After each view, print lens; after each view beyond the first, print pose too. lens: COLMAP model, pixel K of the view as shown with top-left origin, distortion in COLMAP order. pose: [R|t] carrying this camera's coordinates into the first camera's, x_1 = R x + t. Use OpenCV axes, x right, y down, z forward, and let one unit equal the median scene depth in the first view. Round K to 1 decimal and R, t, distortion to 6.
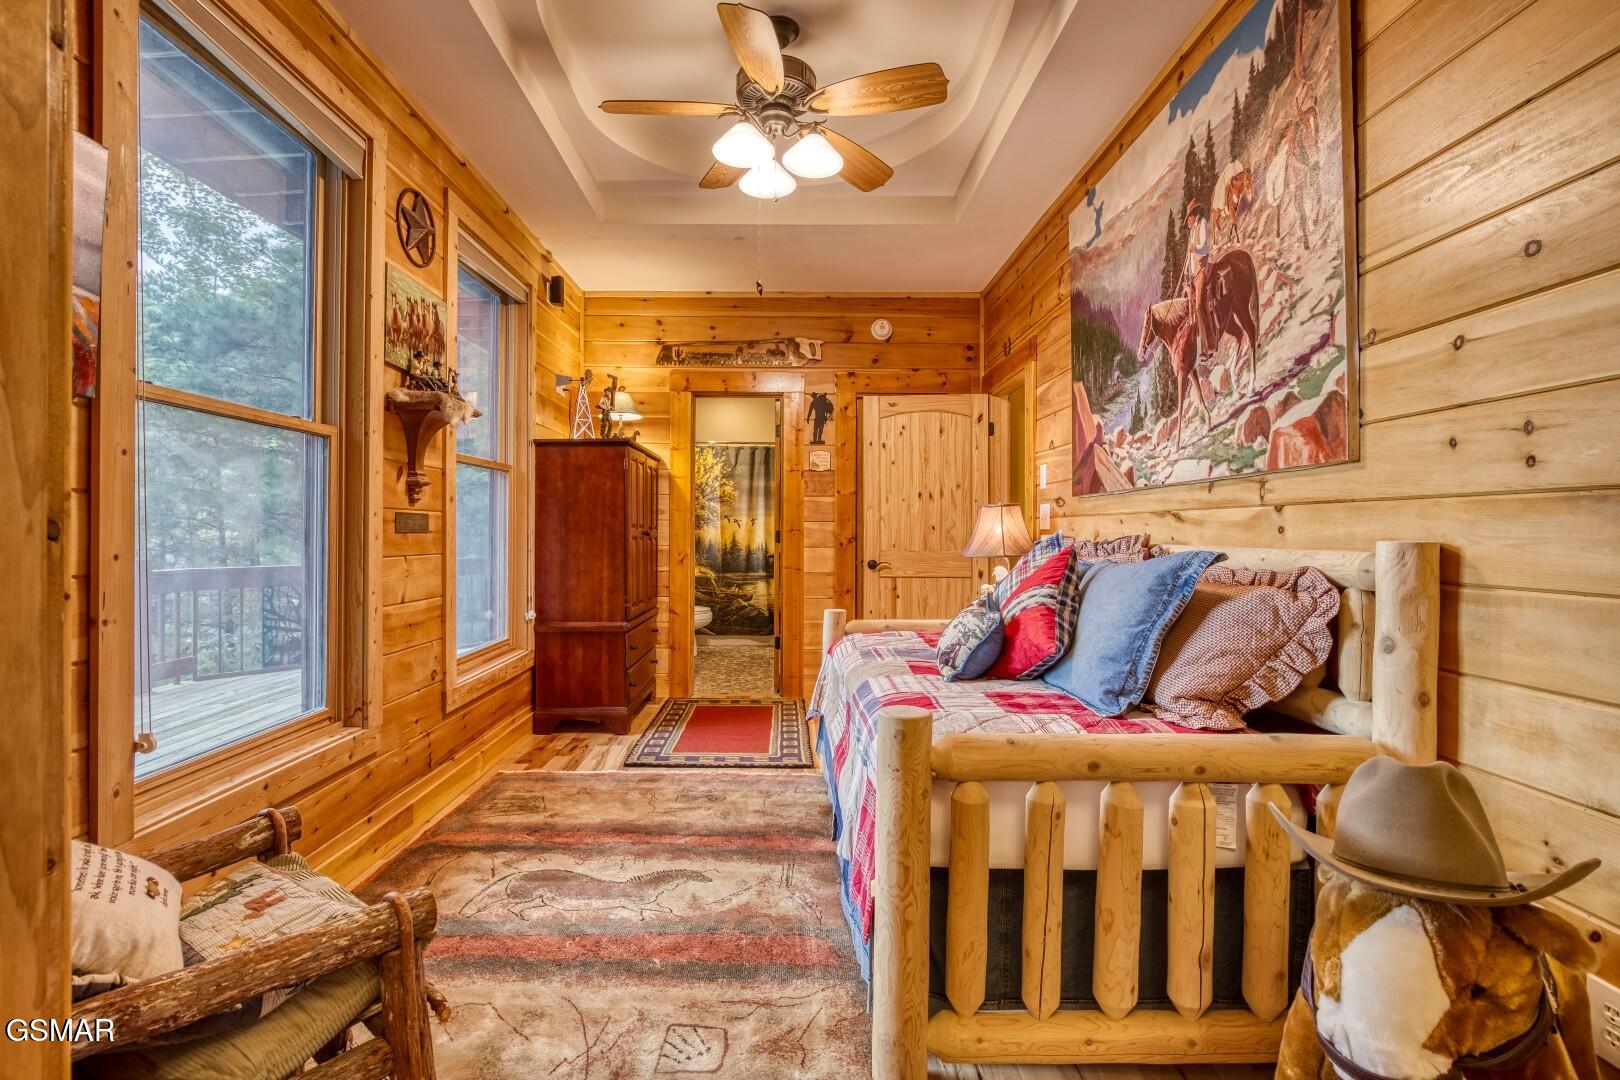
lens RADIAL K [[829.3, 0, 810.0], [0, 829.3, 540.0], [0, 0, 1]] dist [-0.031239, -0.000270]
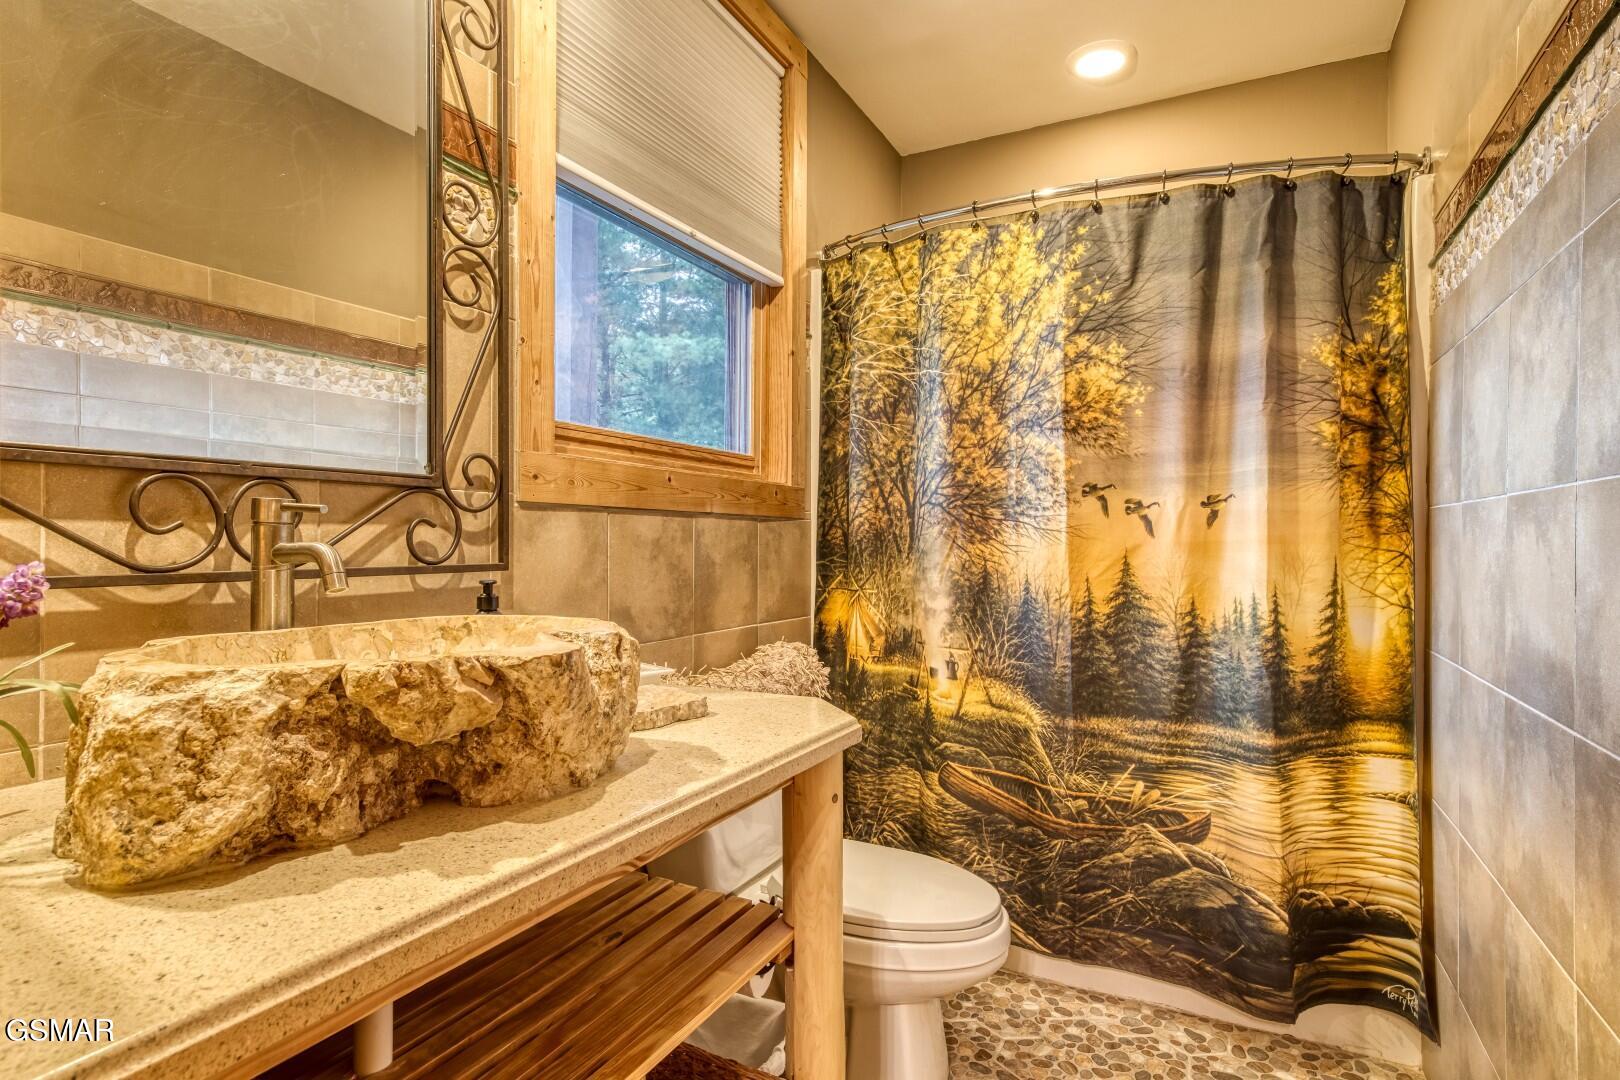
lens RADIAL K [[828.6, 0, 810.0], [0, 828.6, 540.0], [0, 0, 1]] dist [0.002789, 0.000108]
pose [[0.876245, 0.001882, -0.481862, -0.055493], [-0.004136, 0.999985, -0.003615, -0.011783], [0.481848, 0.005161, 0.876240, 0.742022]]
